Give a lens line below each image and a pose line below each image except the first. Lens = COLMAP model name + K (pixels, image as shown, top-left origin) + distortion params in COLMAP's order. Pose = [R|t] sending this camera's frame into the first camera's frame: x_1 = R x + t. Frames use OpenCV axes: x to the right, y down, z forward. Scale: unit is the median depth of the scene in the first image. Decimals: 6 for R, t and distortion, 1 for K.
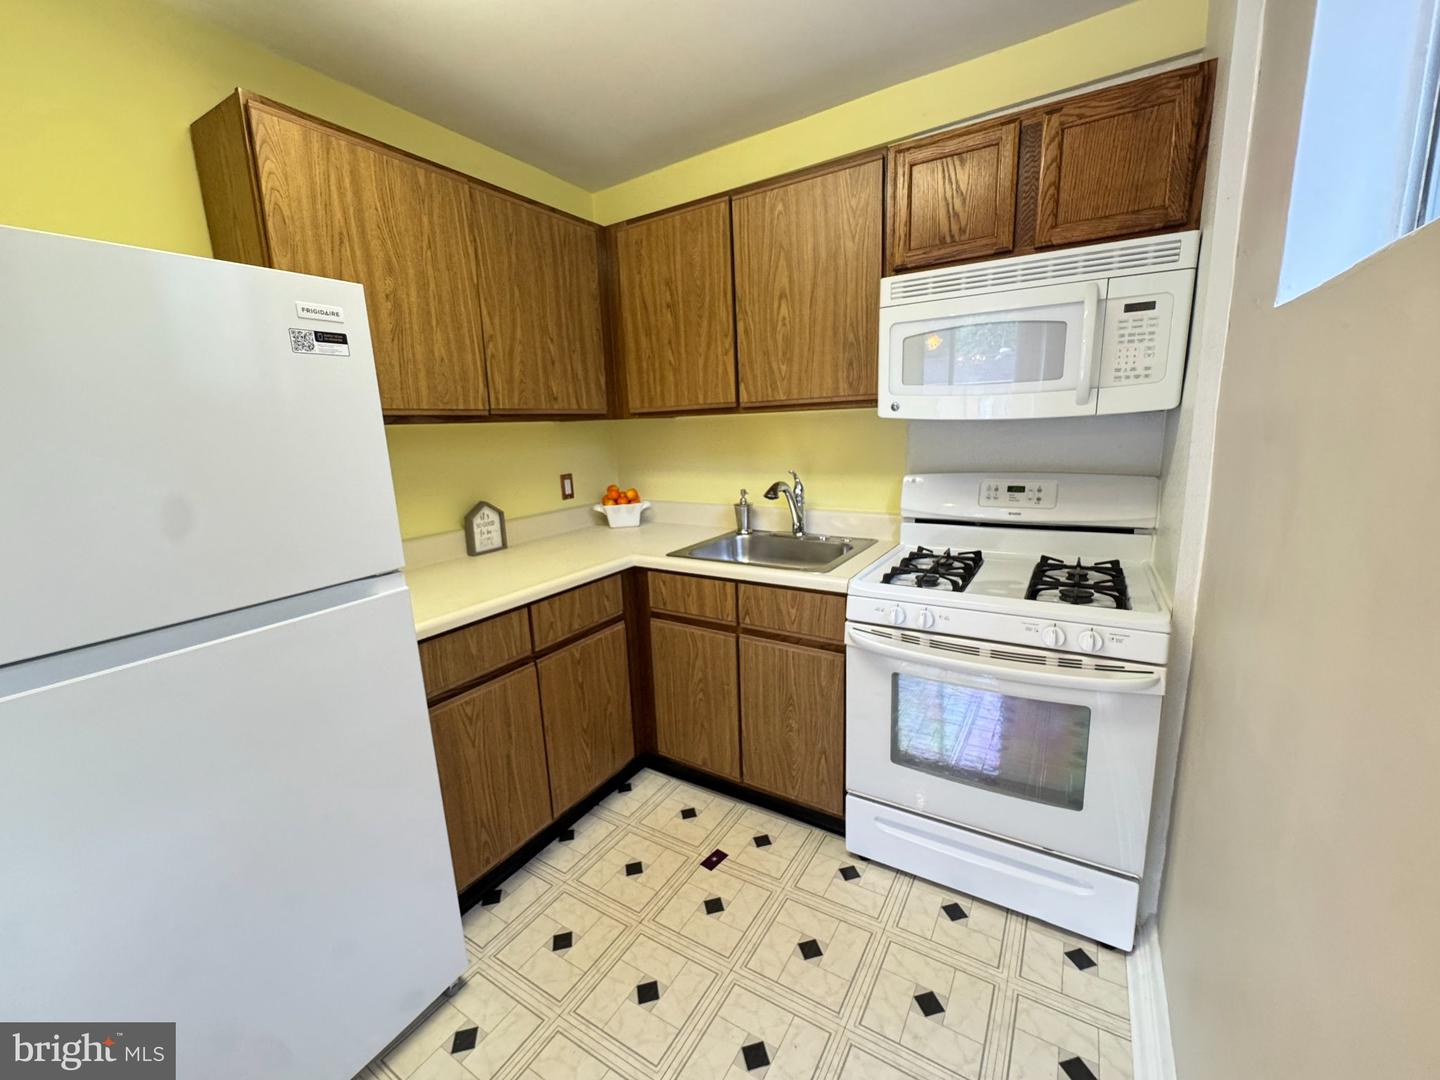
lens RADIAL K [[577.0, 0, 721.5], [0, 577.0, 545.6], [0, 0, 1]] dist [-0.004550, -0.000029]
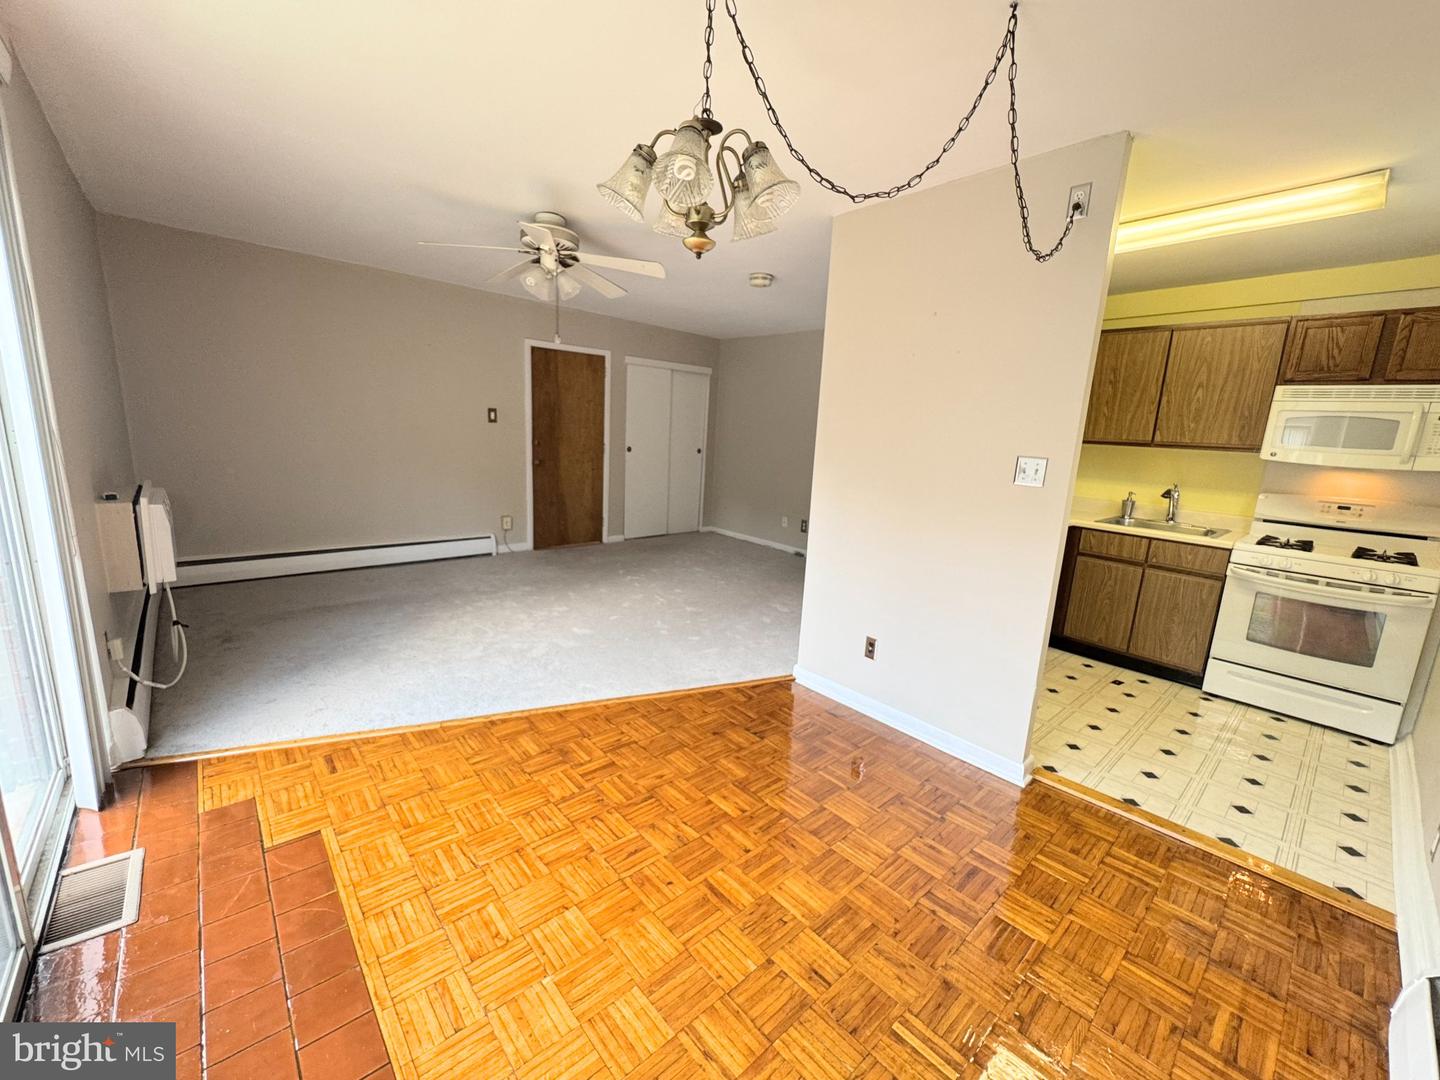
lens RADIAL K [[577.0, 0, 721.5], [0, 577.0, 545.6], [0, 0, 1]] dist [-0.004550, -0.000029]
pose [[0.954358, 0.141125, -0.263219, -0.817753], [-0.143286, 0.989619, 0.011072, 0.268260], [0.262049, 0.027149, 0.964672, -1.168832]]
